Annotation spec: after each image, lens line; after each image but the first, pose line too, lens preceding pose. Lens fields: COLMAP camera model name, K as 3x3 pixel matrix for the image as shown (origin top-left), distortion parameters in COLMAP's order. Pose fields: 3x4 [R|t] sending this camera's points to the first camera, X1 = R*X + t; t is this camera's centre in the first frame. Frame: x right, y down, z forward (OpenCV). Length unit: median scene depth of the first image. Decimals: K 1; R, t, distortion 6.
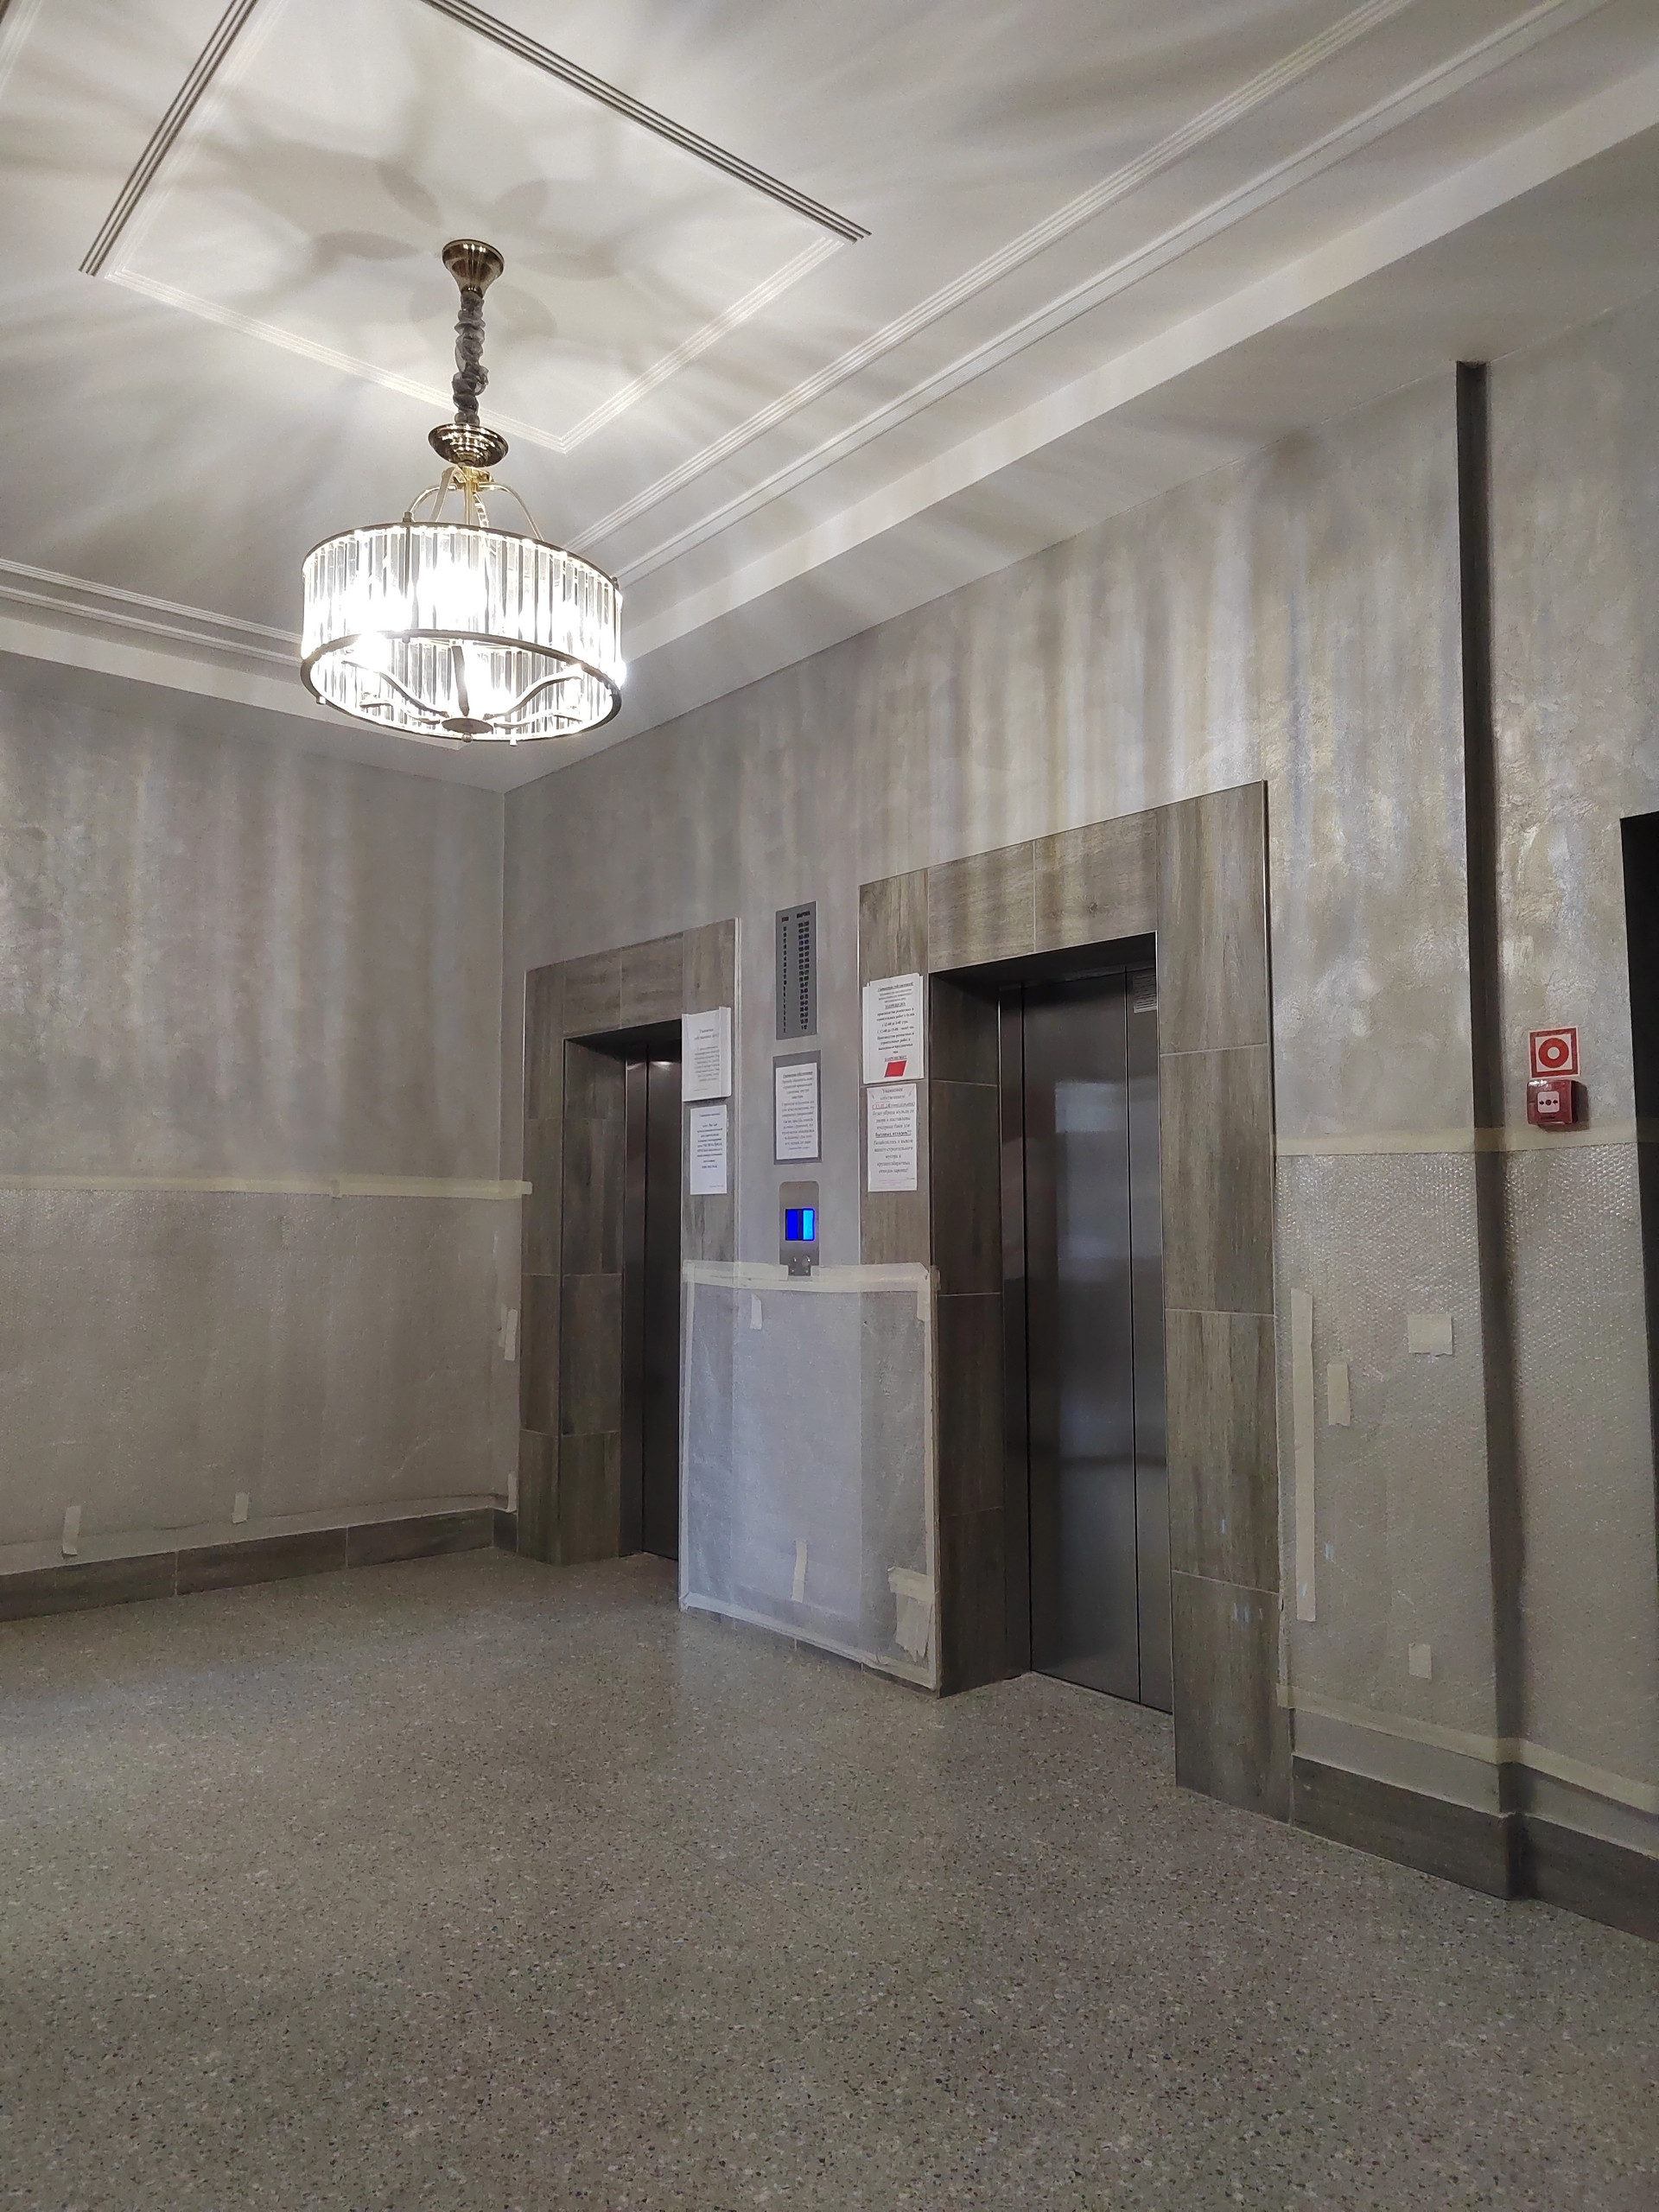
lens RADIAL K [[1502.6, 0, 817.8], [0, 1502.6, 1108.4], [0, 0, 1]] dist [0.026890, -0.003673]
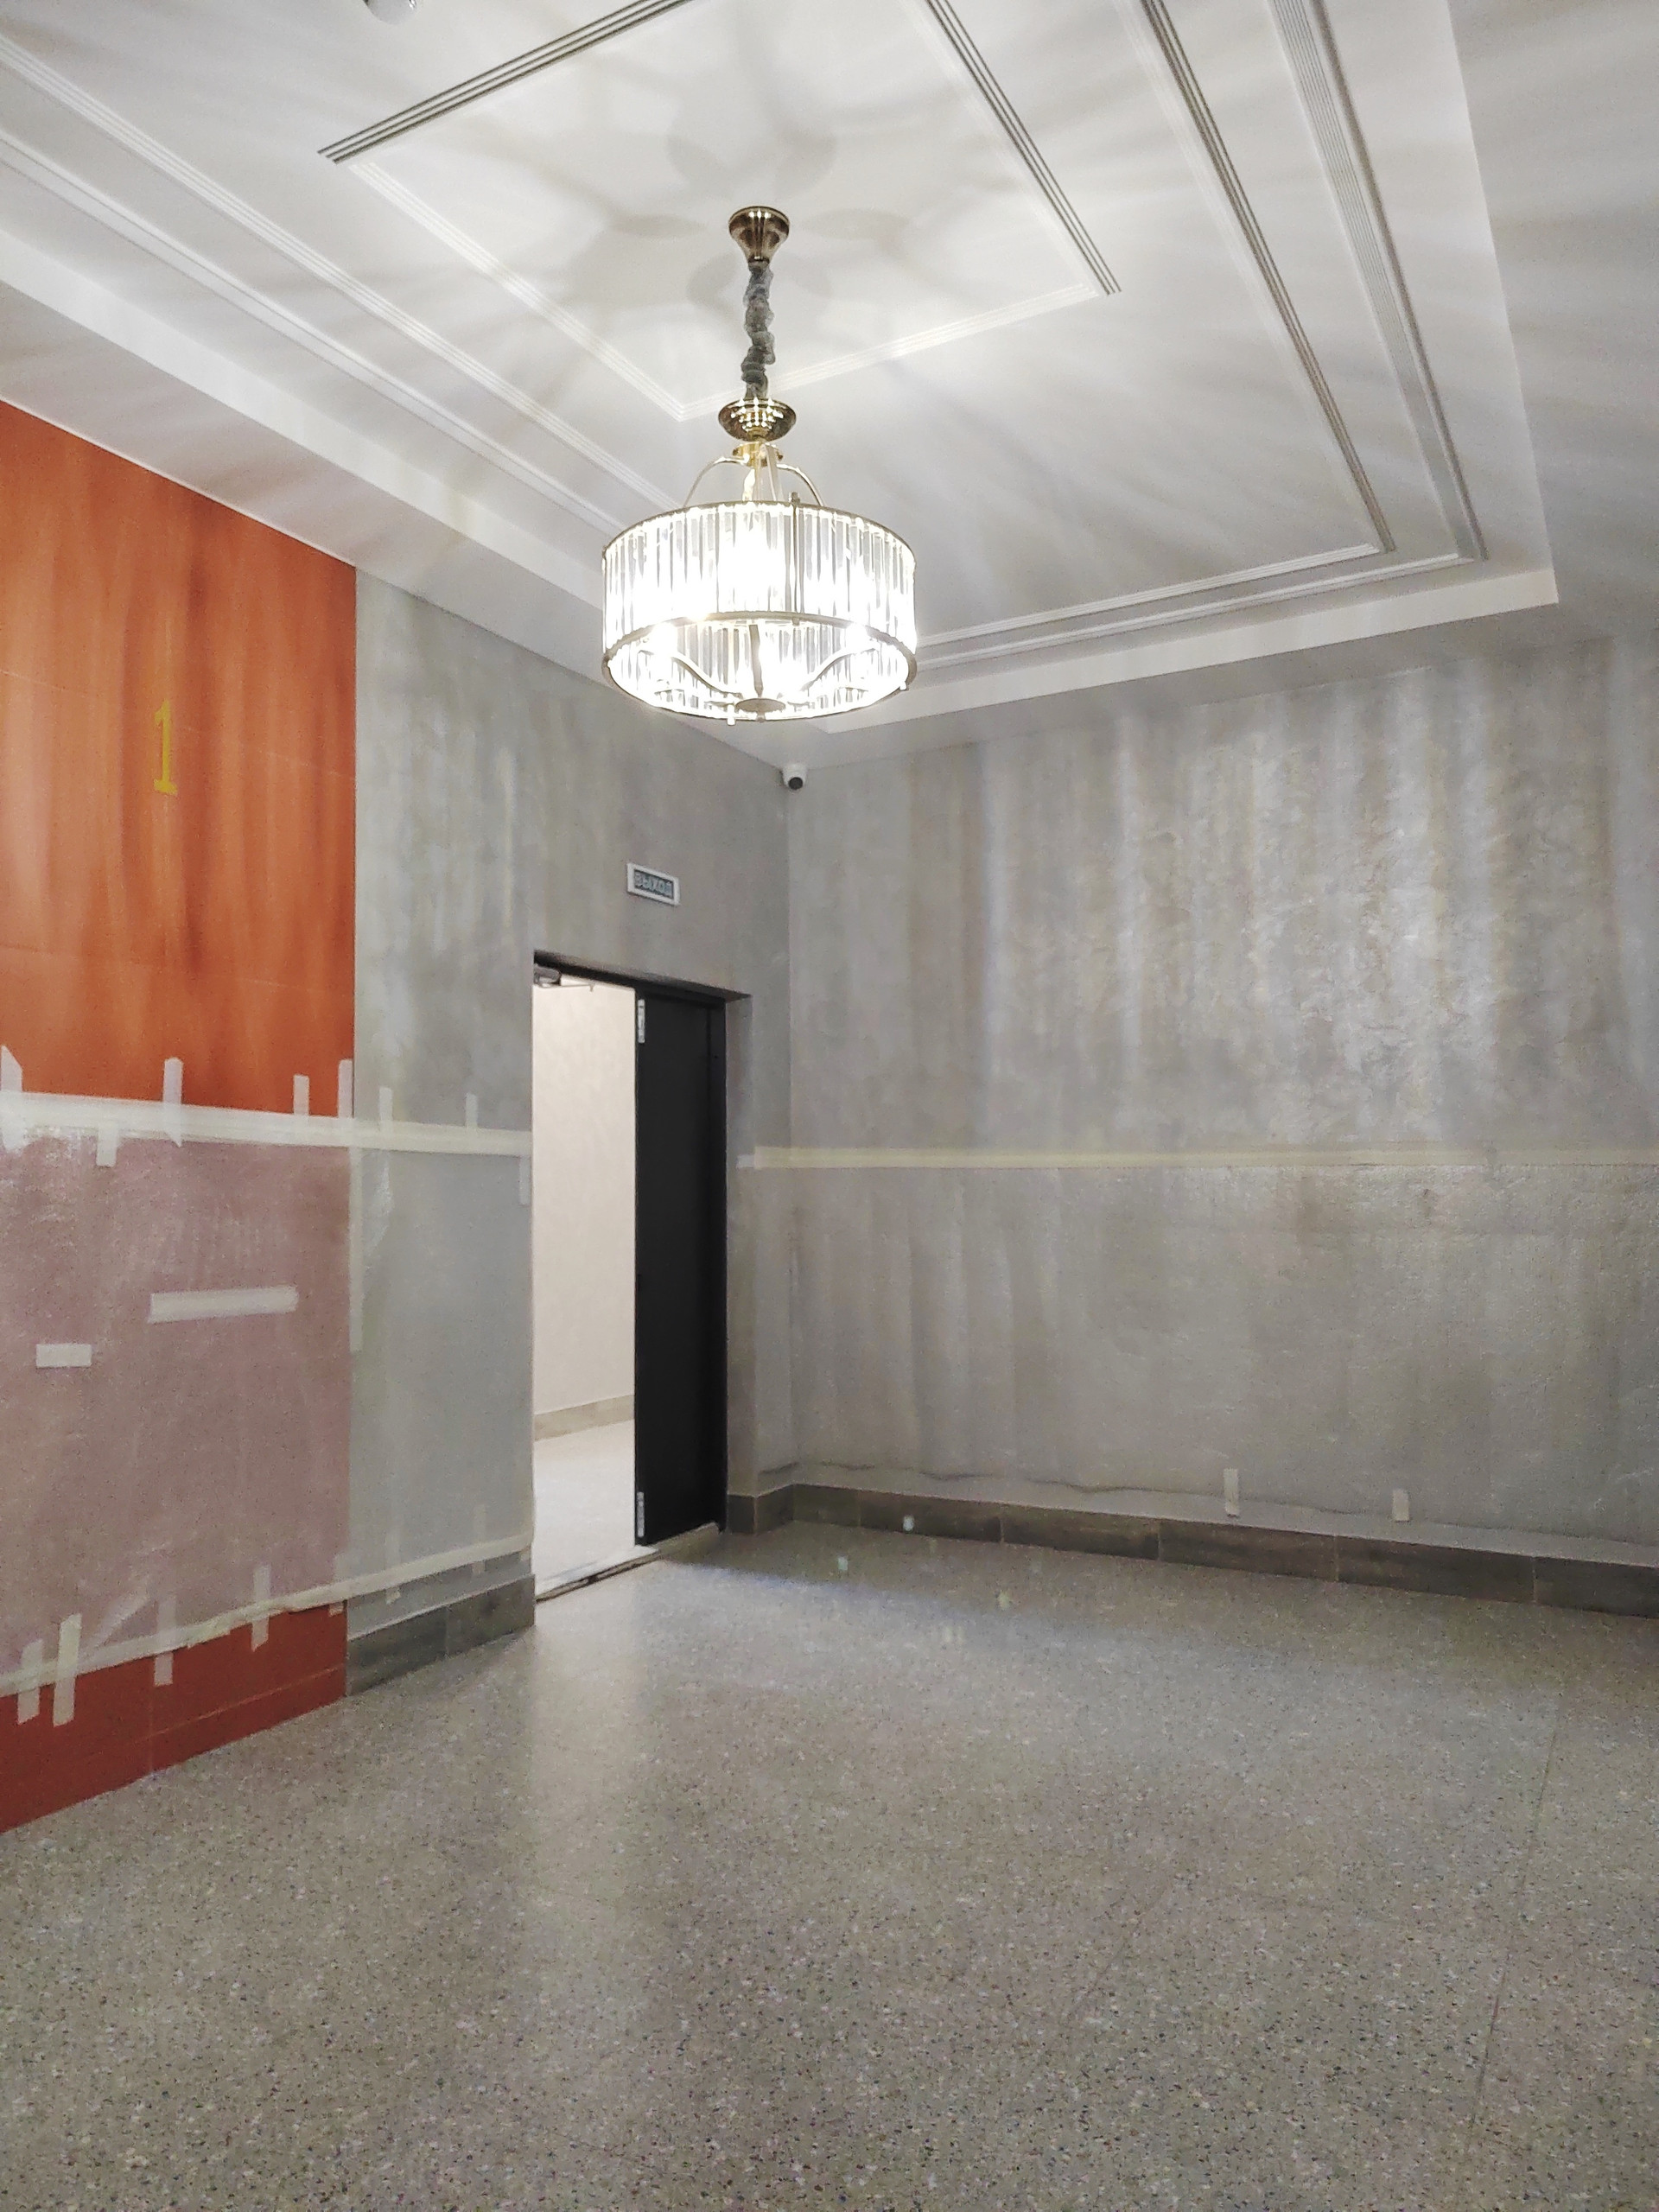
lens RADIAL K [[1502.6, 0, 820.4], [0, 1502.6, 1107.5], [0, 0, 1]] dist [0.026890, -0.003673]
pose [[0.379107, -0.055834, -0.923667, 0.364094], [0.077908, 0.996560, -0.028264, 0.020749], [0.922067, -0.061245, 0.382153, 0.345523]]
